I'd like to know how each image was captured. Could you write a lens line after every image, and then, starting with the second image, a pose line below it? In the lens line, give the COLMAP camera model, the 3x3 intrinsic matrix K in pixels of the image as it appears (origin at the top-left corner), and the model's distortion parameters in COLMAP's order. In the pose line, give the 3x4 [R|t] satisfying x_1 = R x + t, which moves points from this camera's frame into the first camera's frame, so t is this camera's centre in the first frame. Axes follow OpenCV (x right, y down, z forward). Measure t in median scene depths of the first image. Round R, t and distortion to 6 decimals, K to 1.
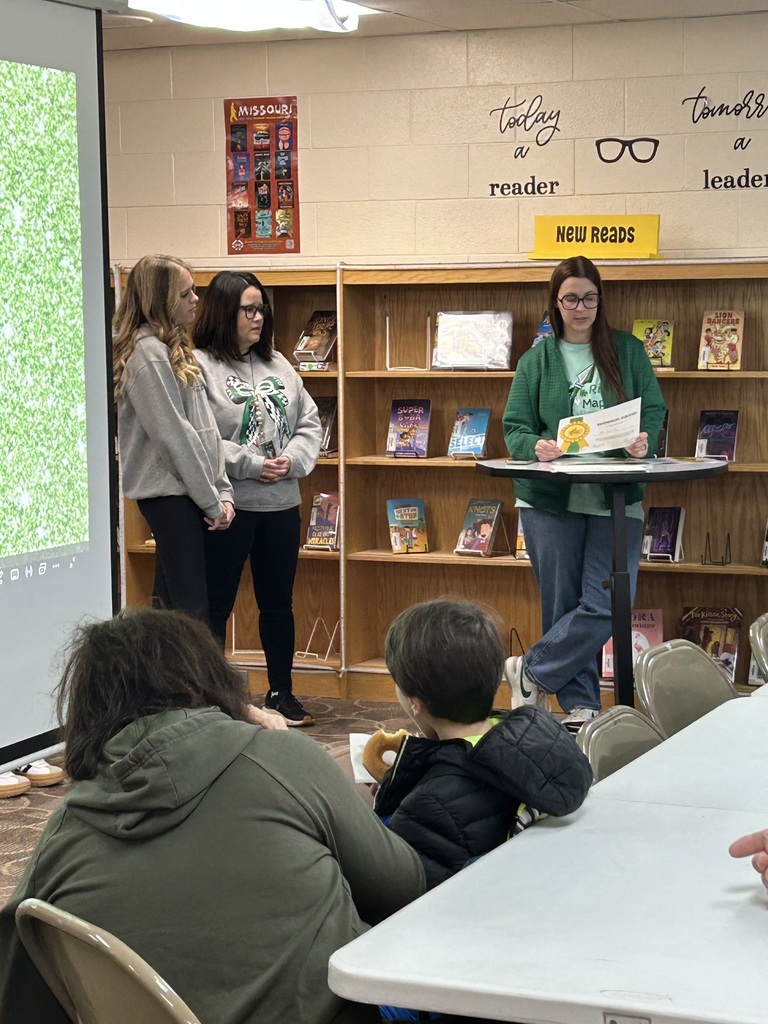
lens RADIAL K [[2384.4, 0, 384.0], [0, 2384.4, 512.0], [0, 0, 1]] dist [0.214908, -0.593510]
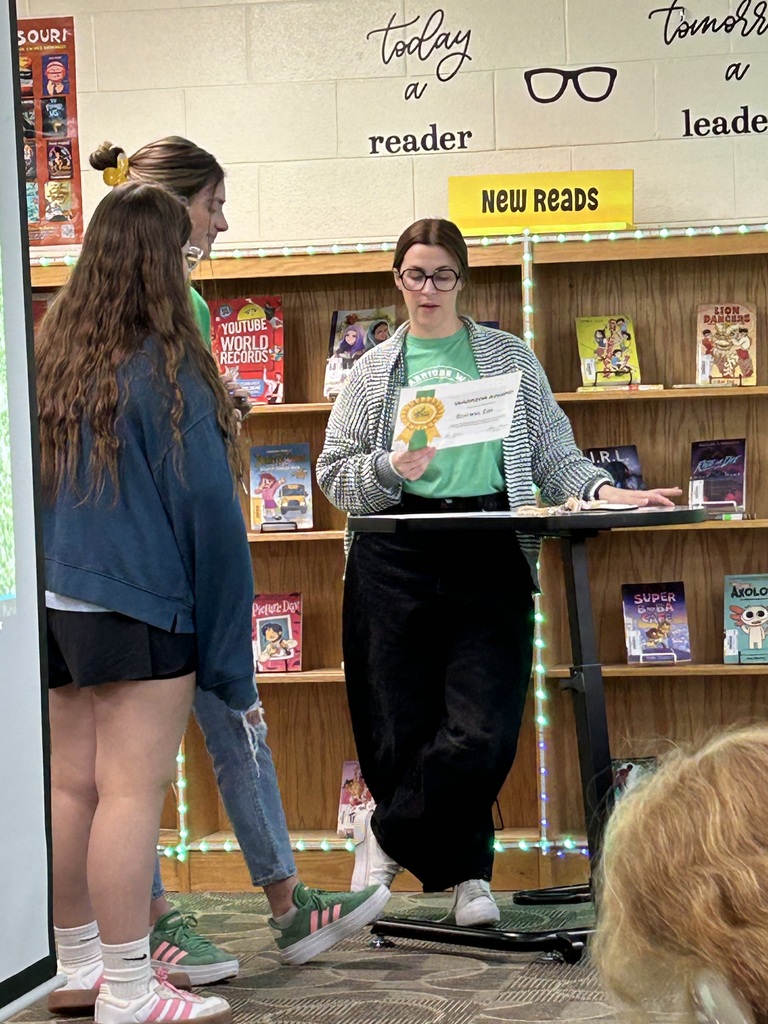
lens RADIAL K [[3143.6, 0, 382.6], [0, 3143.6, 544.9], [0, 0, 1]] dist [0.144487, 0.921513]
pose [[0.981118, -0.027787, 0.191402, -0.136865], [0.039906, 0.997415, -0.059758, 0.038121], [-0.189247, 0.066268, 0.979691, 0.112432]]
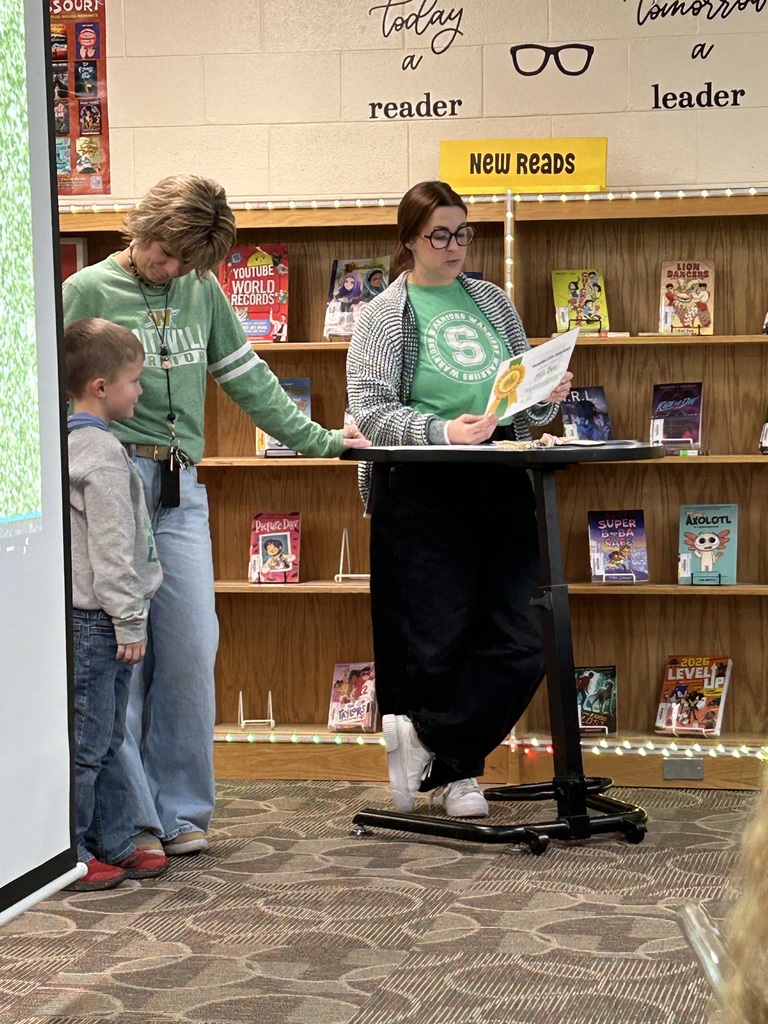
lens RADIAL K [[2704.8, 0, 384.0], [0, 2704.8, 512.0], [0, 0, 1]] dist [0.181521, 0.122914]
pose [[0.980490, -0.010727, 0.196278, -0.130564], [0.019152, 0.998972, -0.041076, 0.032614], [-0.195636, 0.044034, 0.979687, 0.150748]]
